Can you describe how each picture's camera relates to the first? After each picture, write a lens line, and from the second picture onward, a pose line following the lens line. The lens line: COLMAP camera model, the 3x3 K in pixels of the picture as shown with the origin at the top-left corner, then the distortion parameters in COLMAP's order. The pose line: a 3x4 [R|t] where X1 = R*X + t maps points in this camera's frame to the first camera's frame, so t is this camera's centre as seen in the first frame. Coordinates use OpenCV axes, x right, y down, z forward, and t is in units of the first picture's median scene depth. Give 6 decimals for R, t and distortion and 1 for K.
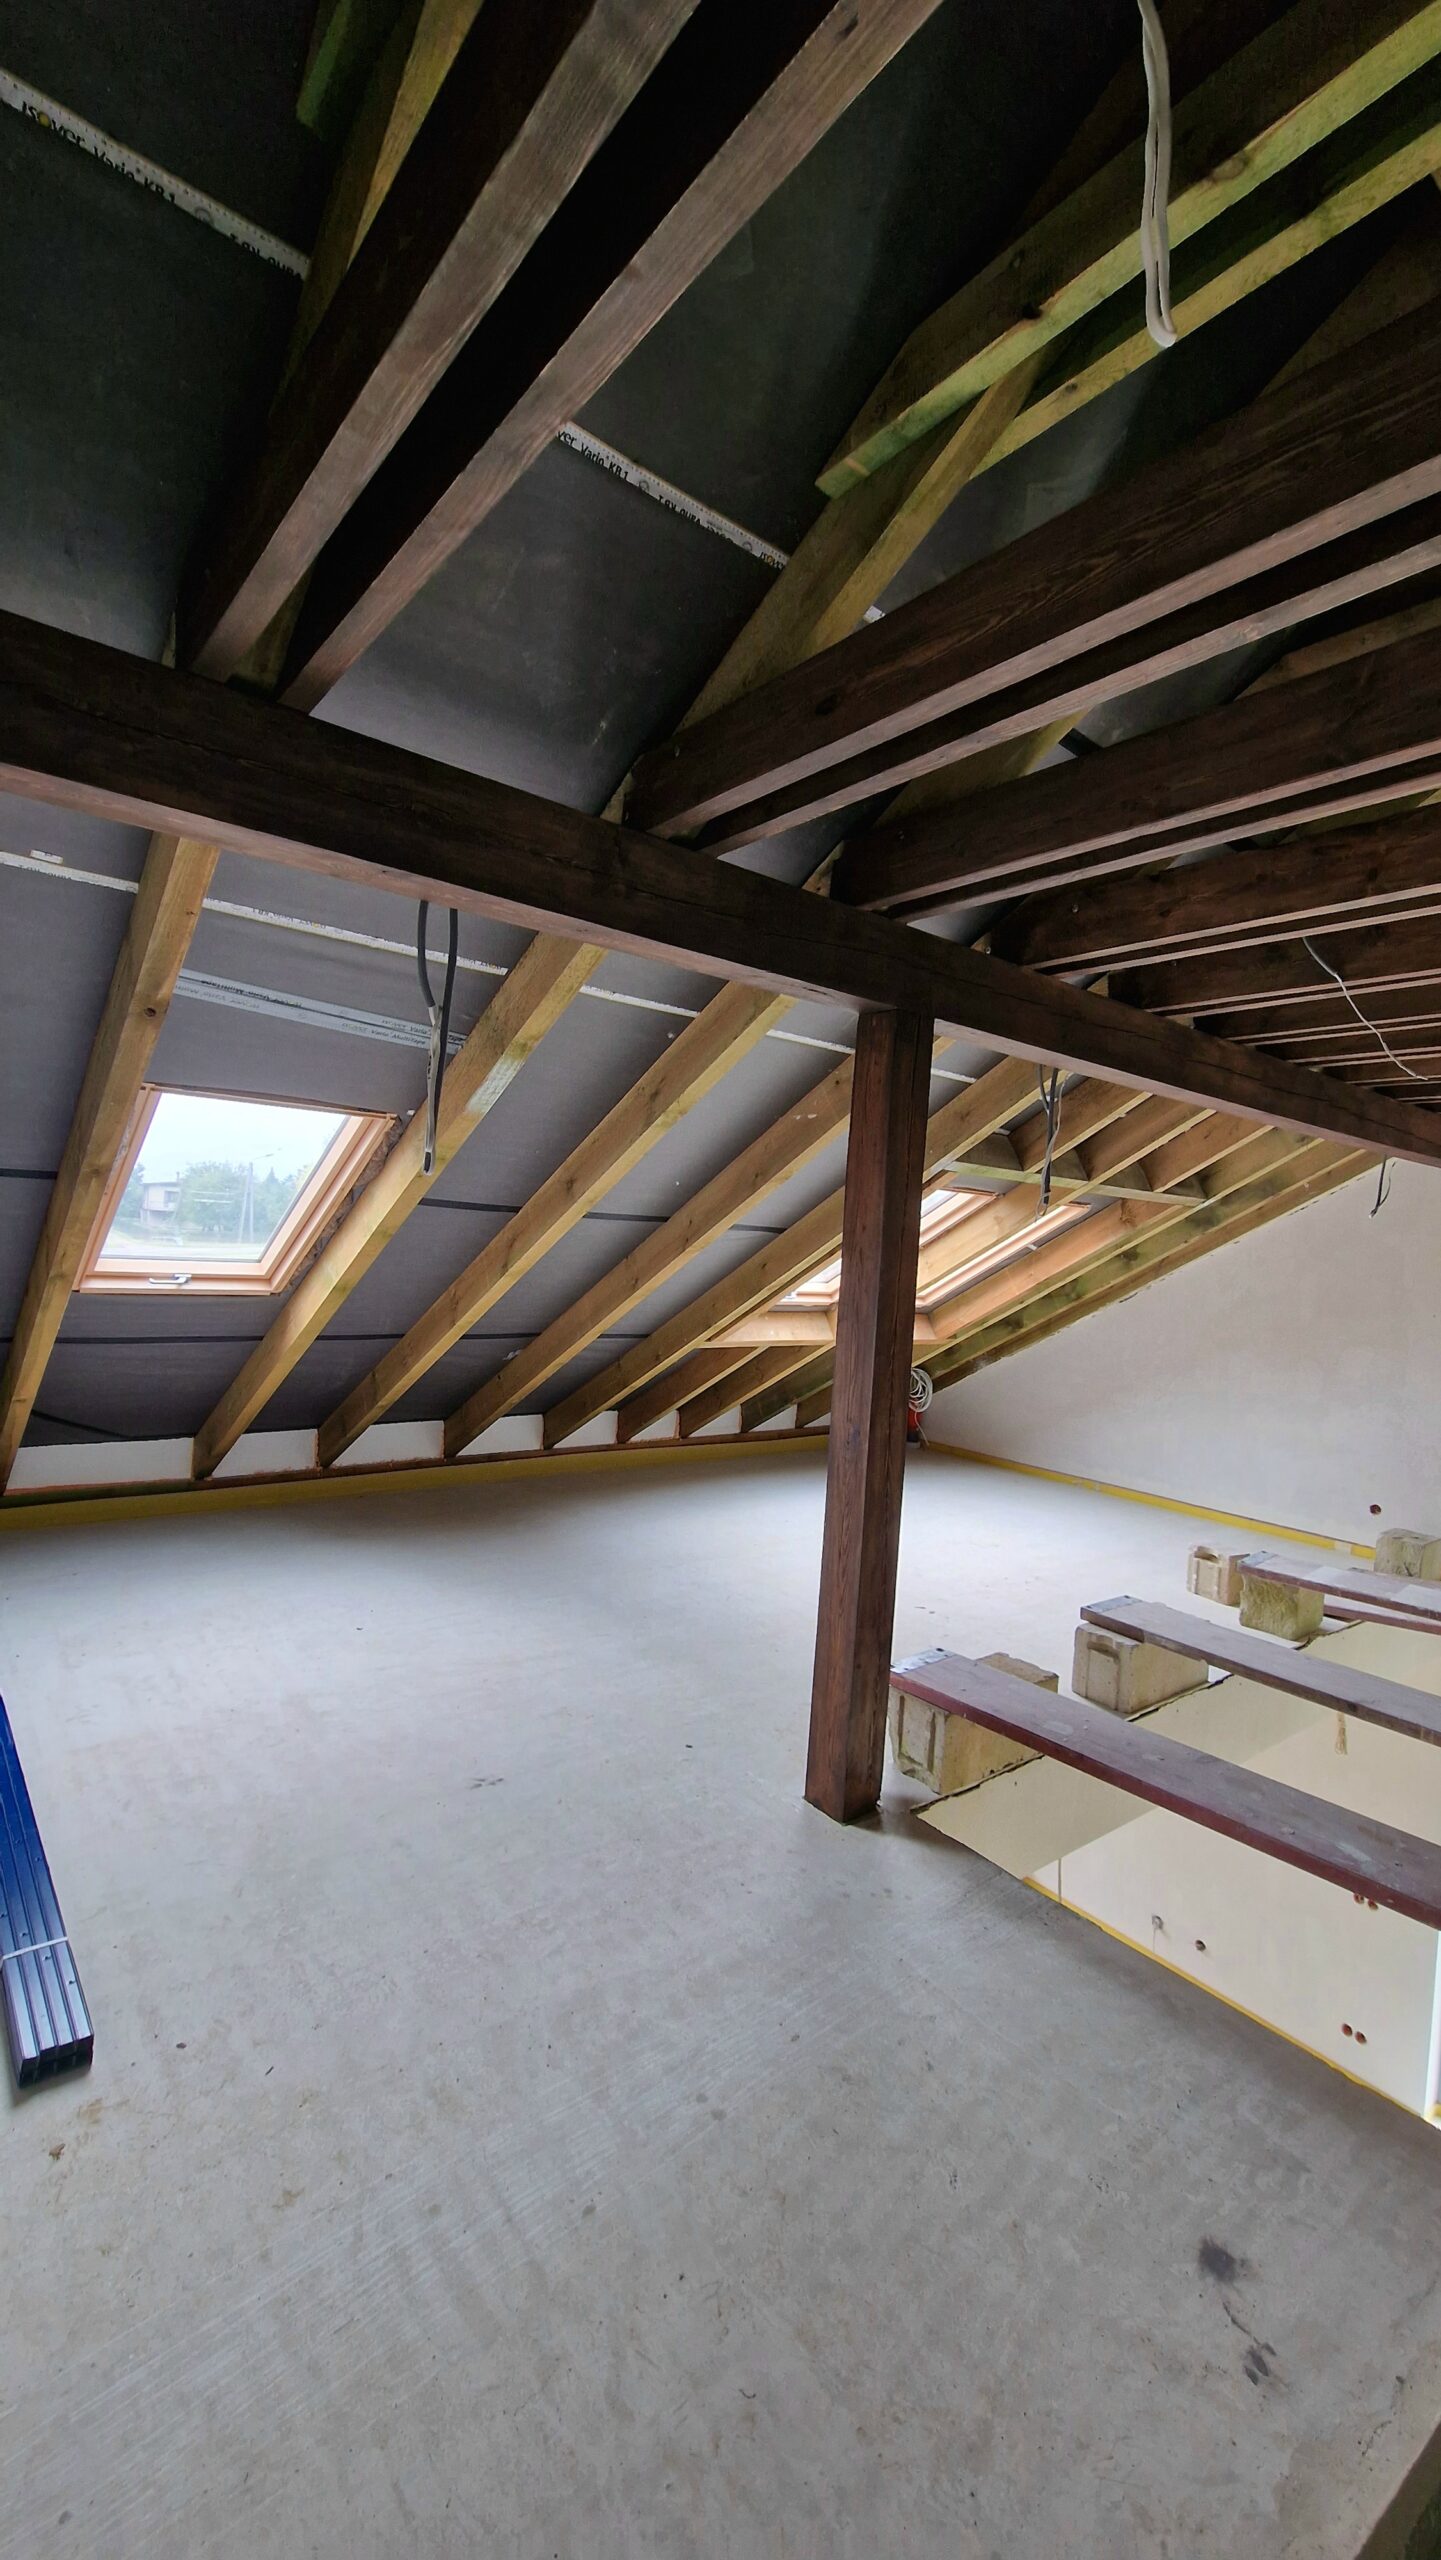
lens RADIAL K [[1049.3, 0, 714.3], [0, 1049.3, 1261.6], [0, 0, 1]] dist [0.000233, -0.004077]
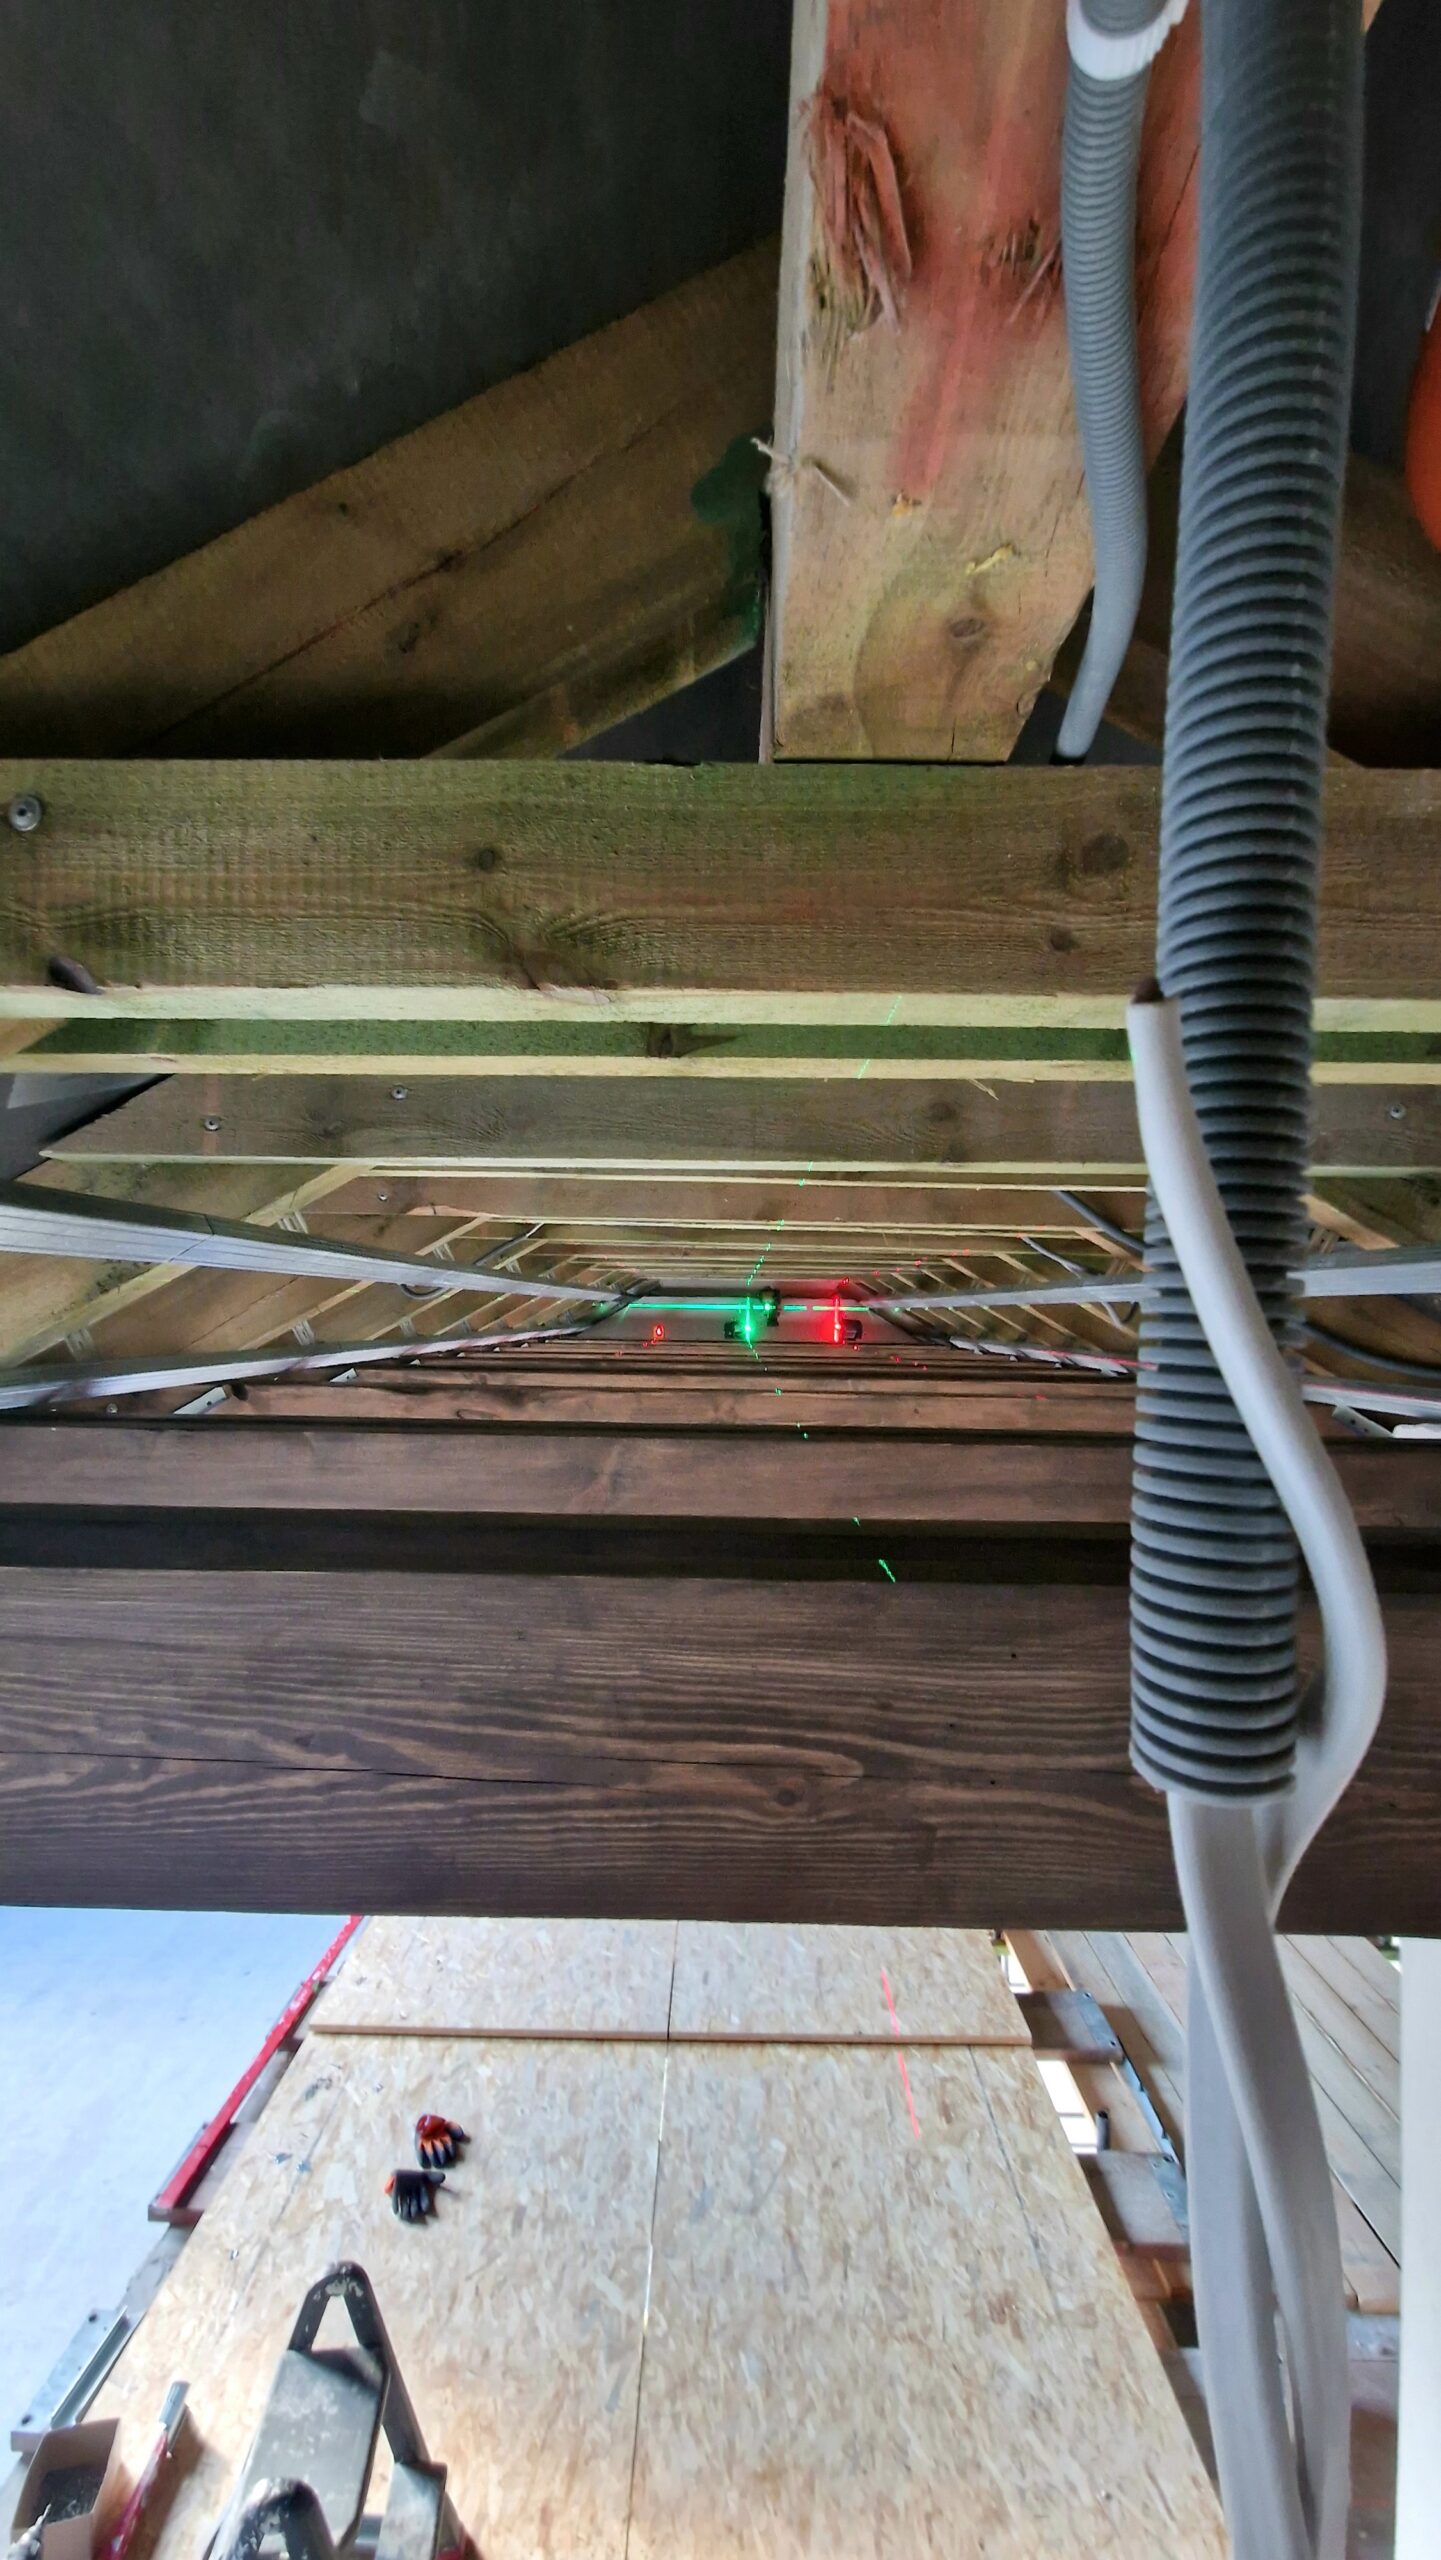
lens RADIAL K [[1049.3, 0, 715.5], [0, 1049.3, 1253.3], [0, 0, 1]] dist [0.000233, -0.004077]
pose [[0.633522, -0.013648, 0.773605, 0.098079], [0.041658, 0.998996, -0.016490, -0.511301], [-0.772603, 0.042674, 0.633454, 0.372675]]
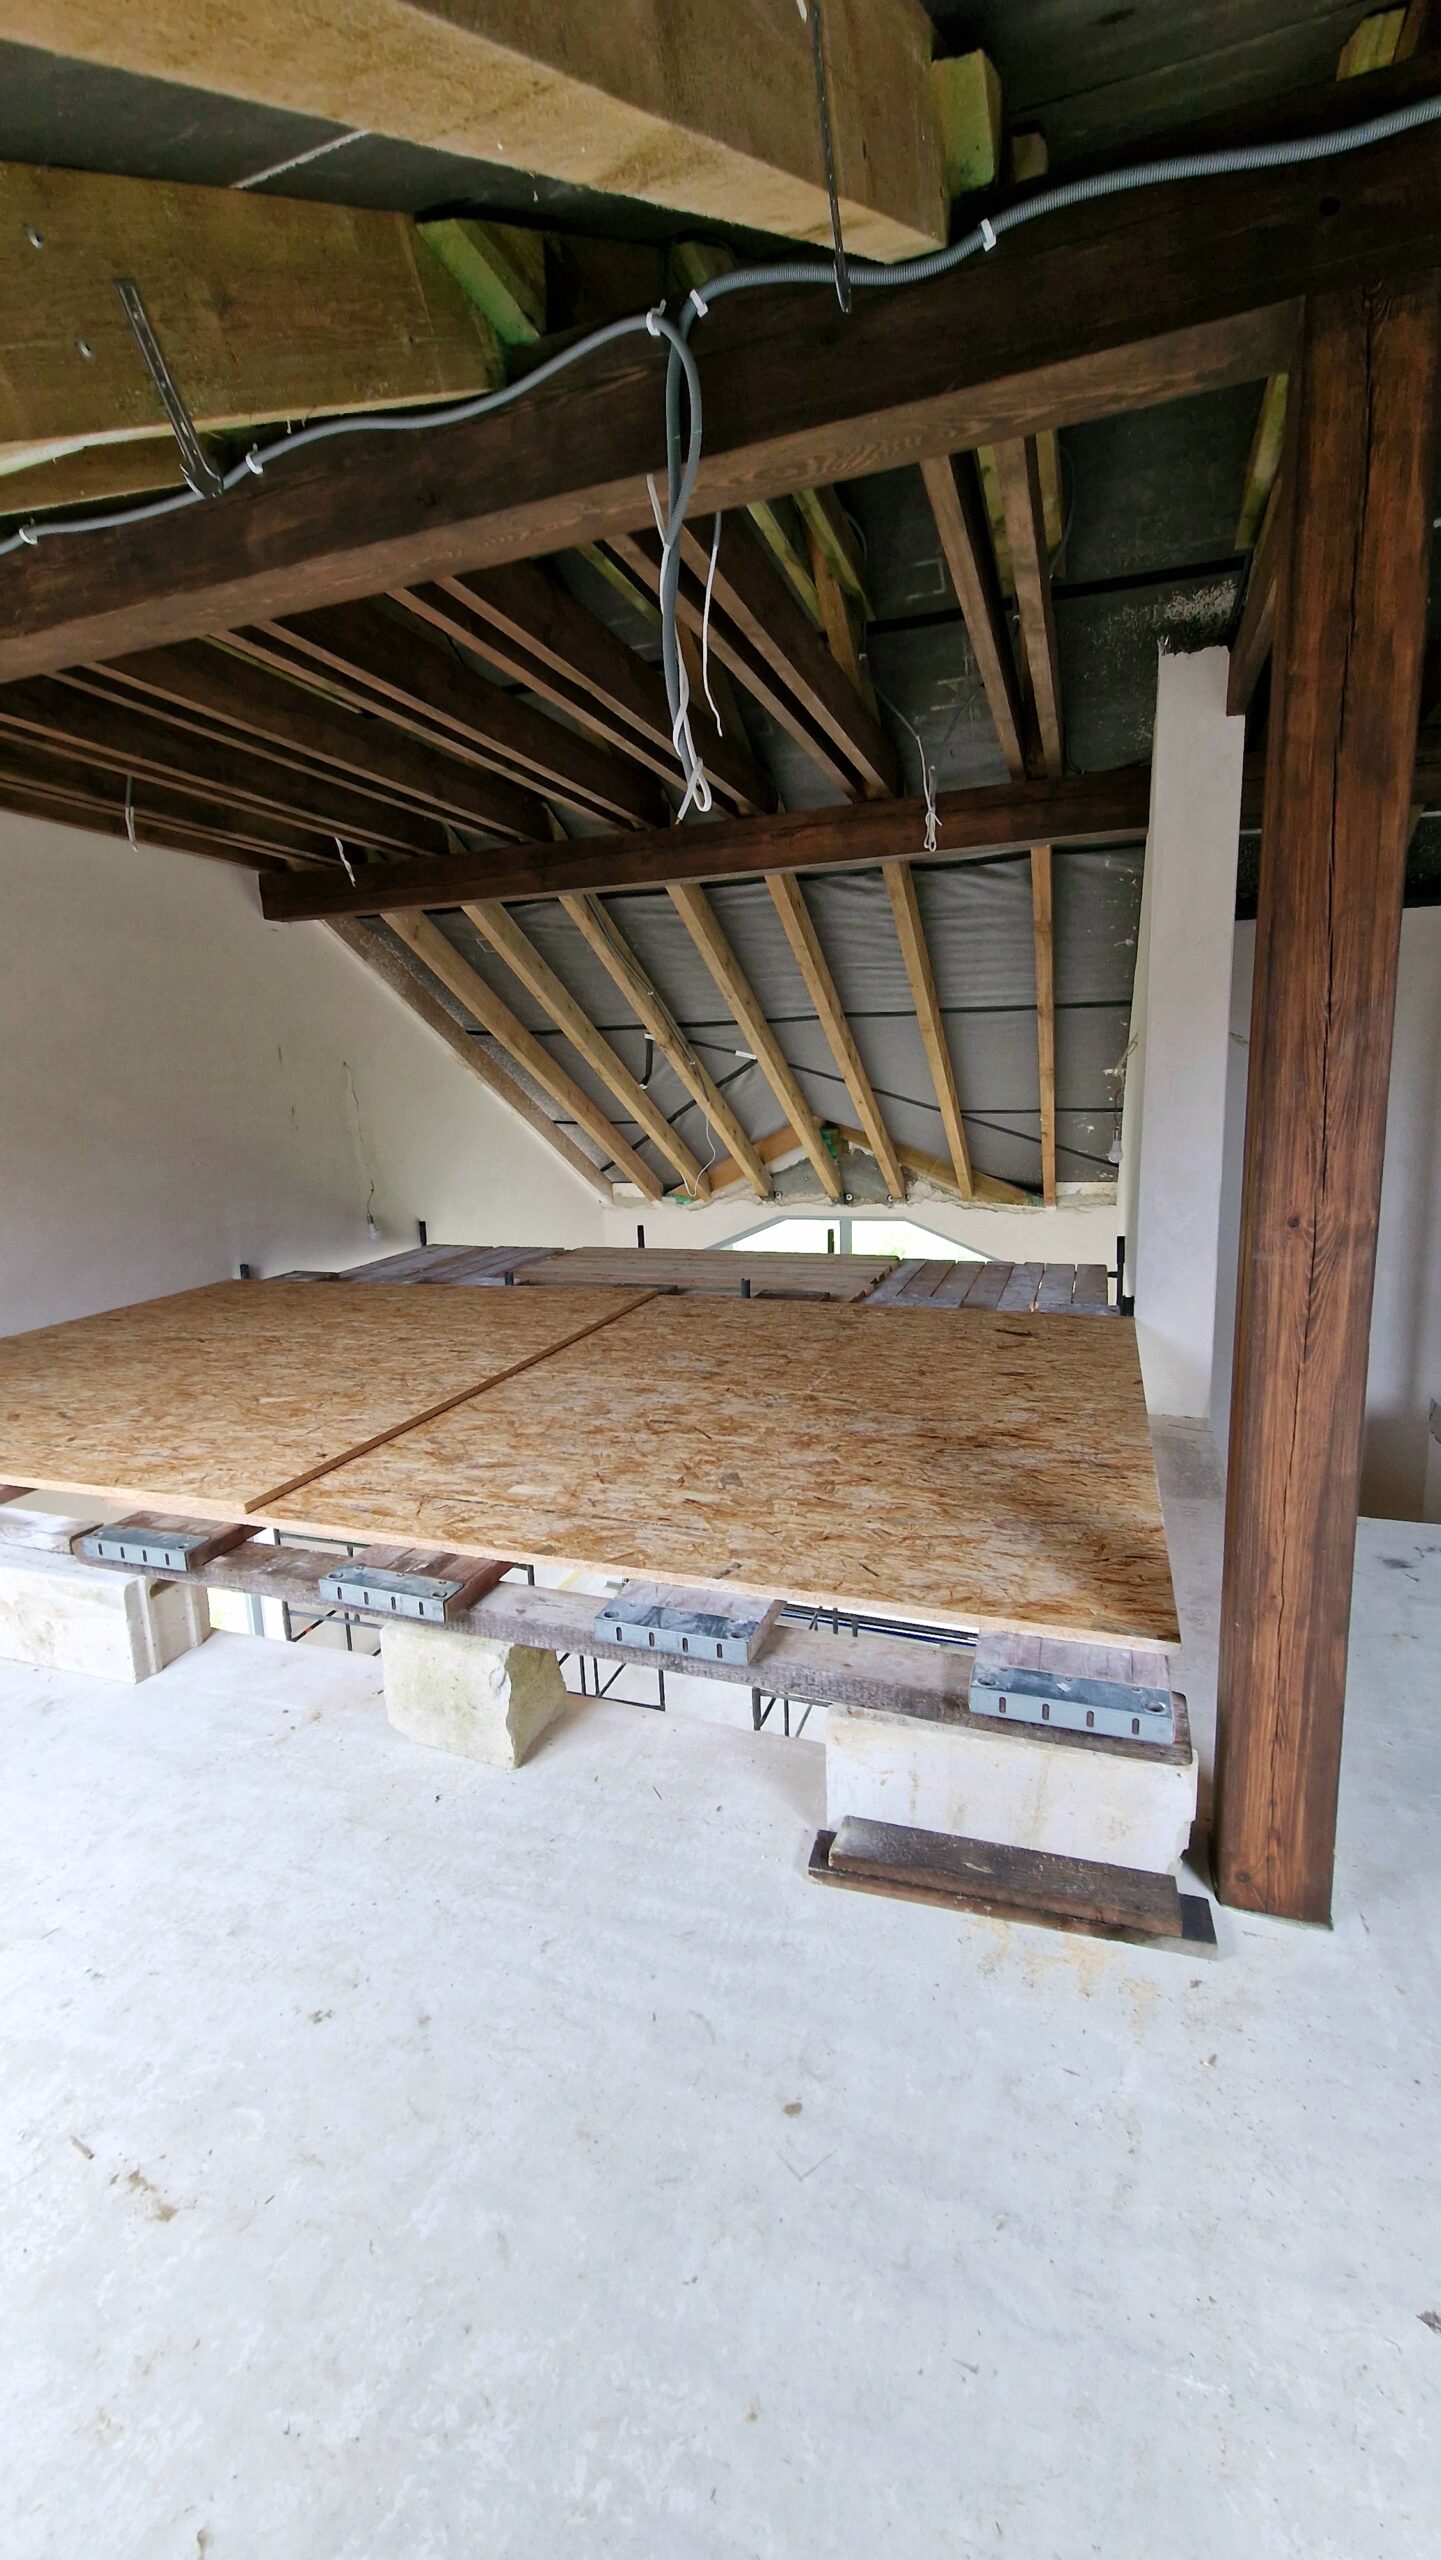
lens RADIAL K [[1049.3, 0, 721.1], [0, 1049.3, 1258.6], [0, 0, 1]] dist [0.000233, -0.004077]
pose [[-0.532425, -0.185157, 0.825979, -0.156498], [0.016116, 0.973389, 0.228590, 0.066970], [-0.846324, 0.135018, -0.515273, 1.857666]]
